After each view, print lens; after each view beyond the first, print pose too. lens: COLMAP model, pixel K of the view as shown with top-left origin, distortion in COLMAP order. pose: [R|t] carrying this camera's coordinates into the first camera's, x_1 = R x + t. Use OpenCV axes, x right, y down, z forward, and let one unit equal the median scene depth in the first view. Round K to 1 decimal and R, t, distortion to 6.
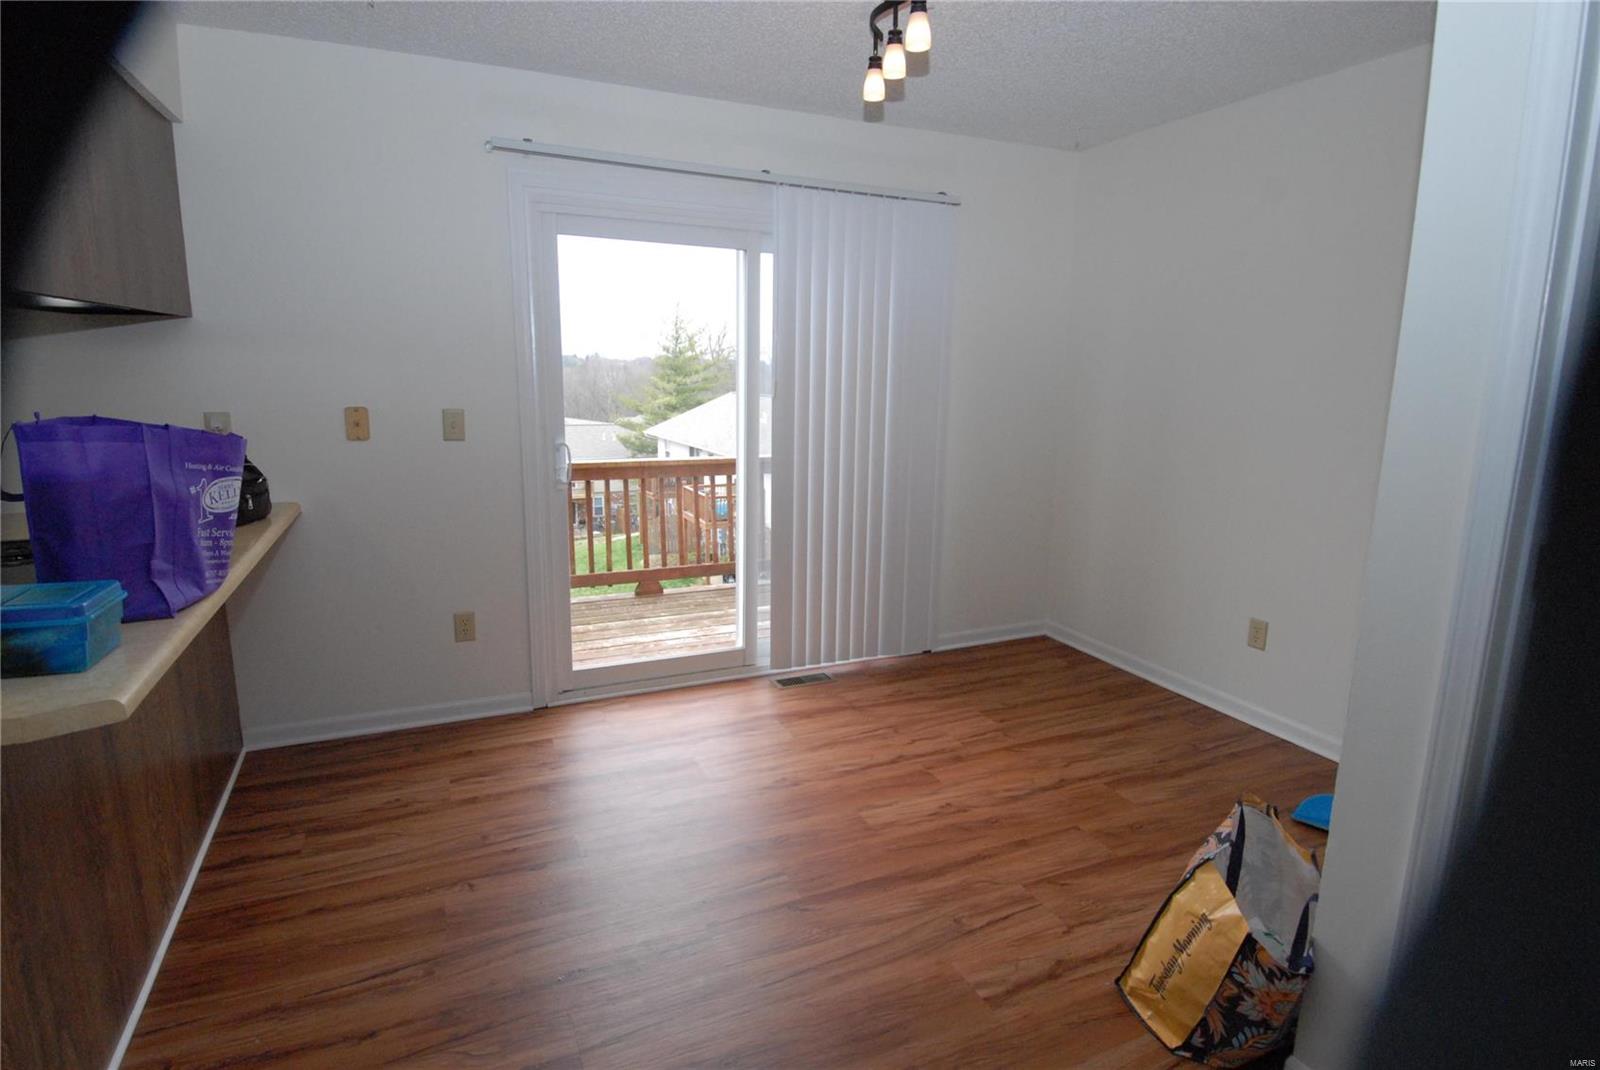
lens RADIAL K [[832.2, 0, 799.0], [0, 832.2, 516.1], [0, 0, 1]] dist [0.035692, -0.045679]
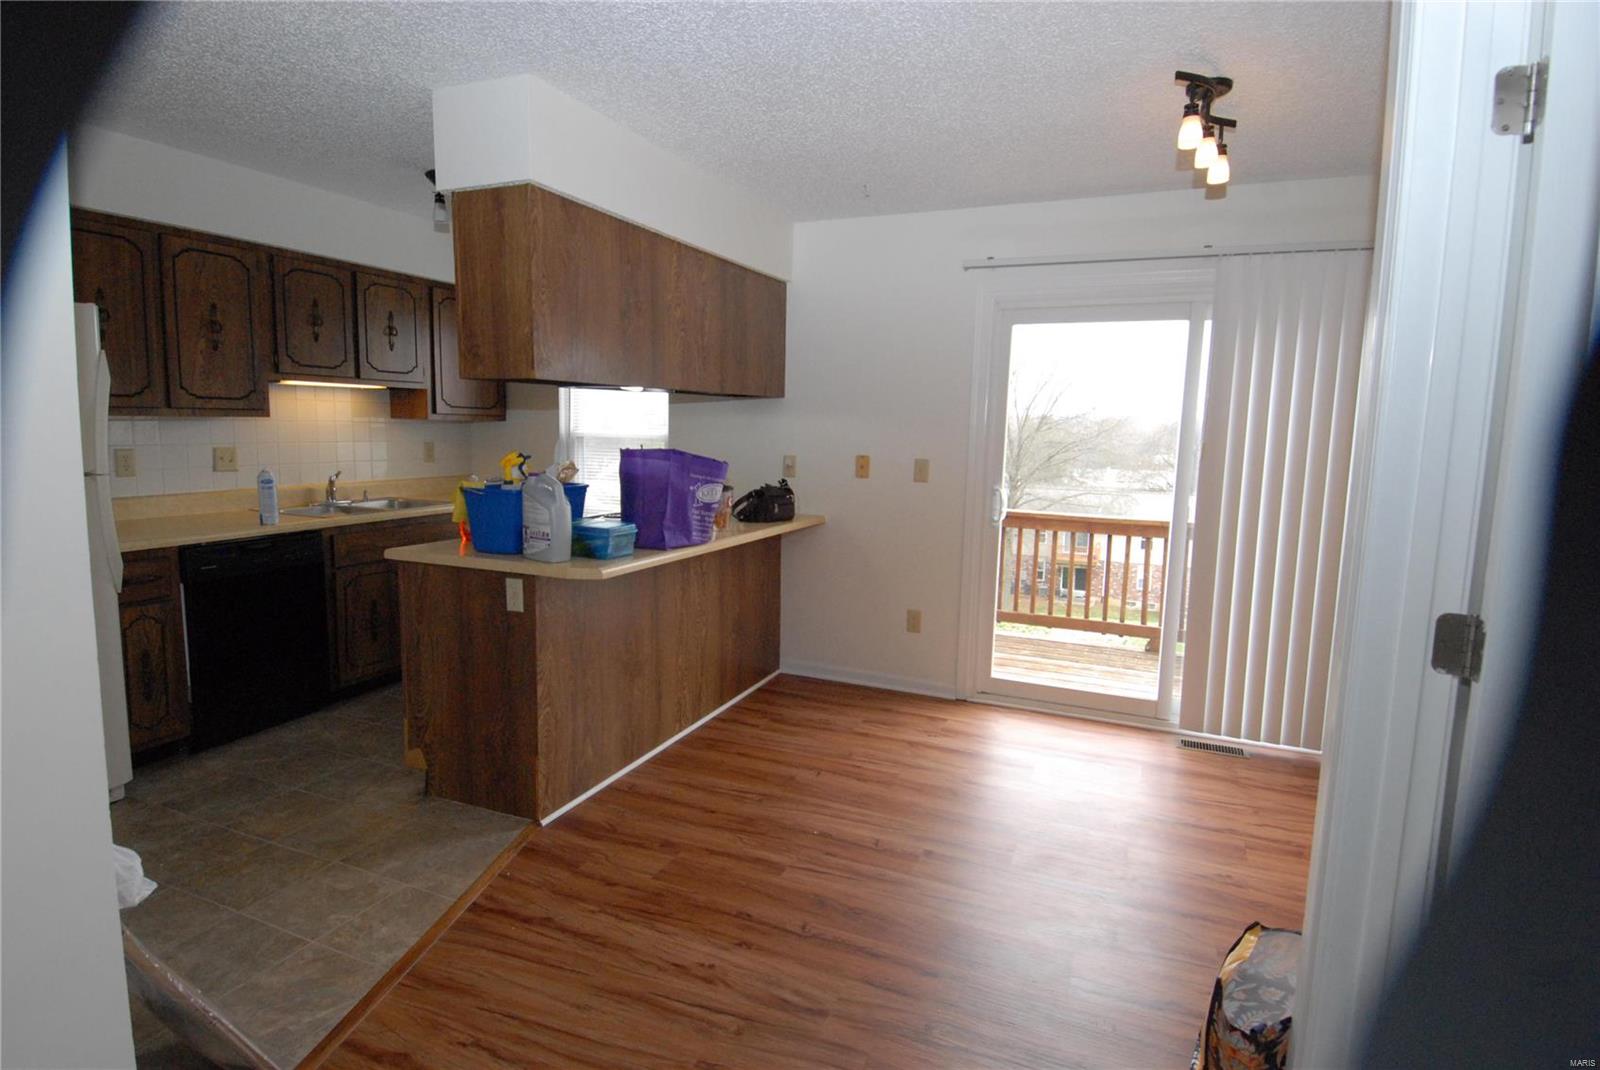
lens RADIAL K [[826.6, 0, 800.0], [0, 826.6, 529.2], [0, 0, 1]] dist [0.001539, -0.026712]
pose [[0.676124, 0.093846, -0.730787, 0.456274], [-0.142061, 0.989848, -0.004321, 0.019452], [0.722963, 0.106738, 0.682592, -0.048510]]
